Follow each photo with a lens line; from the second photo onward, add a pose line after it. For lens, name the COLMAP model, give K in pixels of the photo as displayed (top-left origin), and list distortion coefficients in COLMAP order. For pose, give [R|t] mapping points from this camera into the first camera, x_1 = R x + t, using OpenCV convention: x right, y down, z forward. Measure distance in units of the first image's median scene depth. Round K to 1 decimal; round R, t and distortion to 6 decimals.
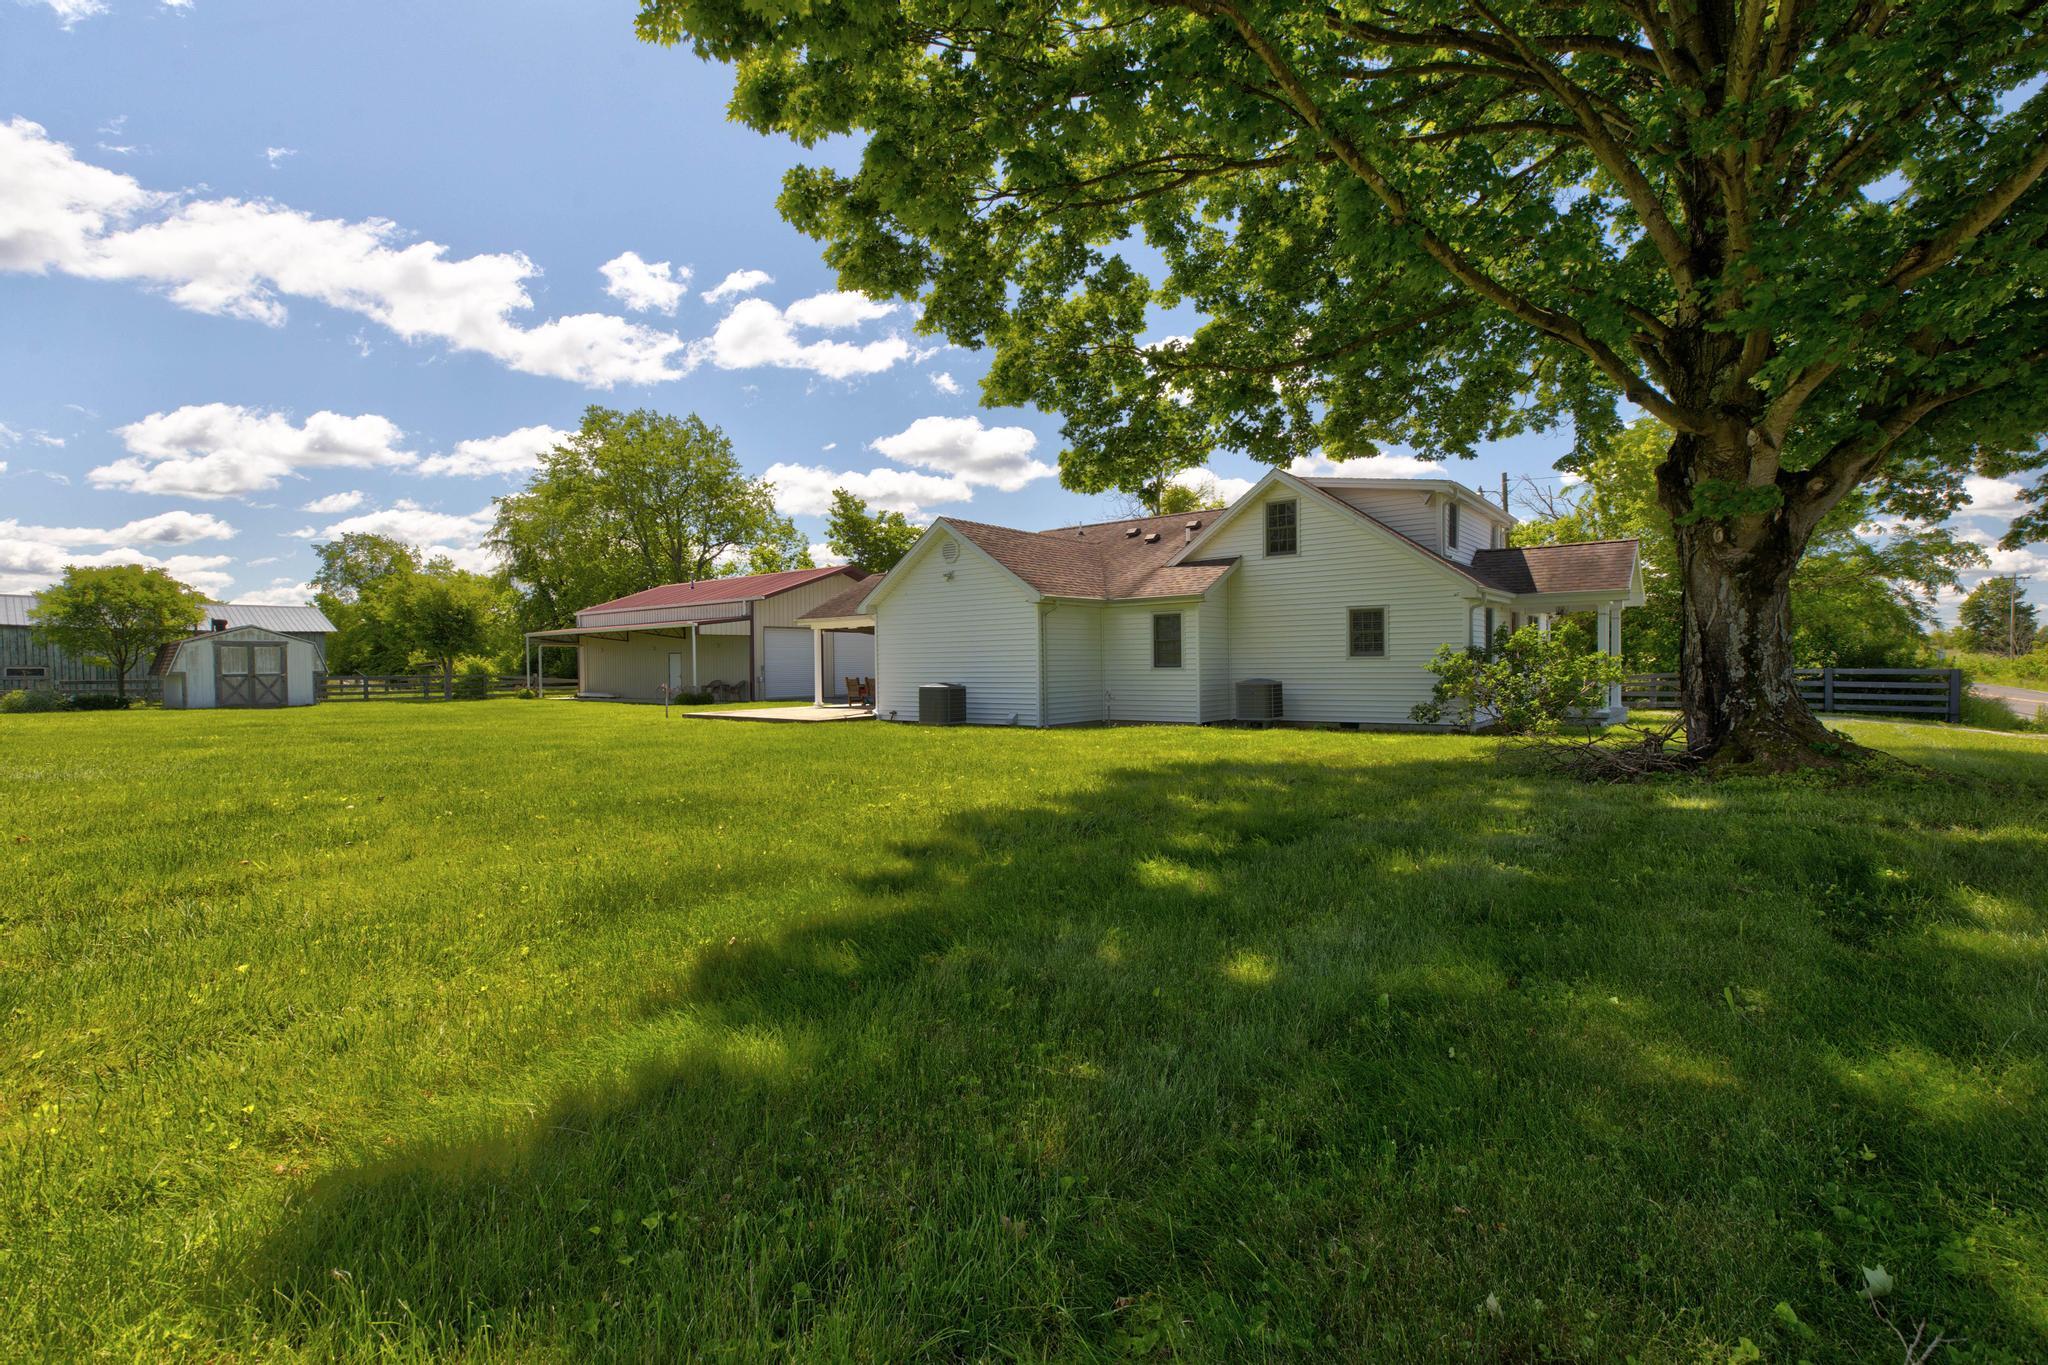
lens RADIAL K [[934.9, 0, 1026.0], [0, 934.9, 698.3], [0, 0, 1]] dist [0.003364, 0.000759]
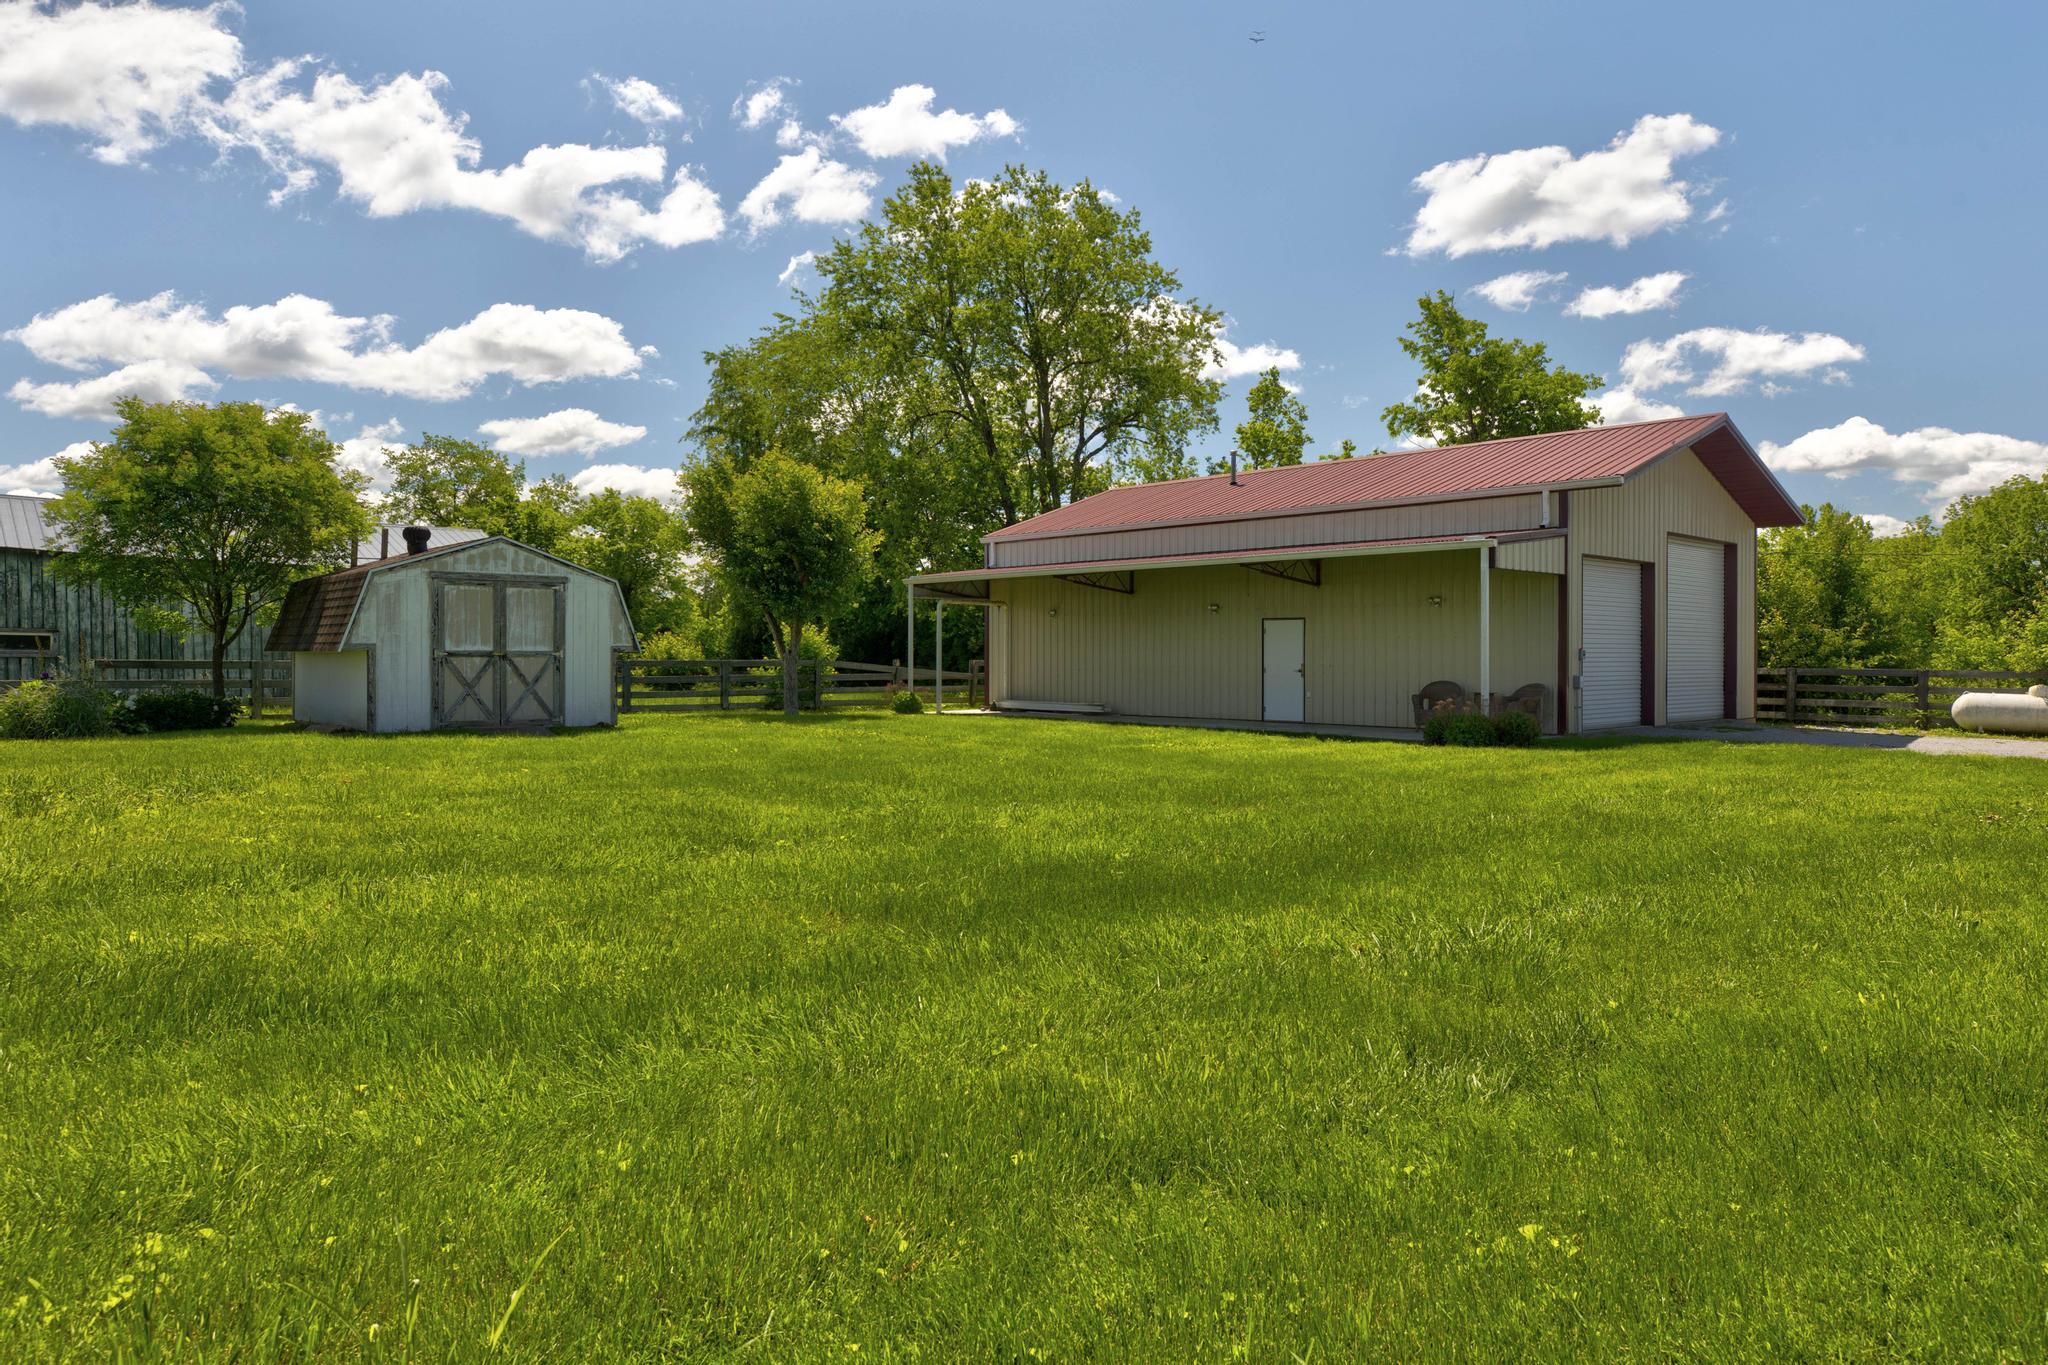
lens RADIAL K [[1423.2, 0, 1023.8], [0, 1423.2, 673.4], [0, 0, 1]] dist [-0.009456, -0.003597]
pose [[0.981722, 0.020403, -0.189226, -0.469413], [-0.024254, 0.999543, -0.018060, -0.010747], [0.188771, 0.022319, 0.981767, 0.417810]]
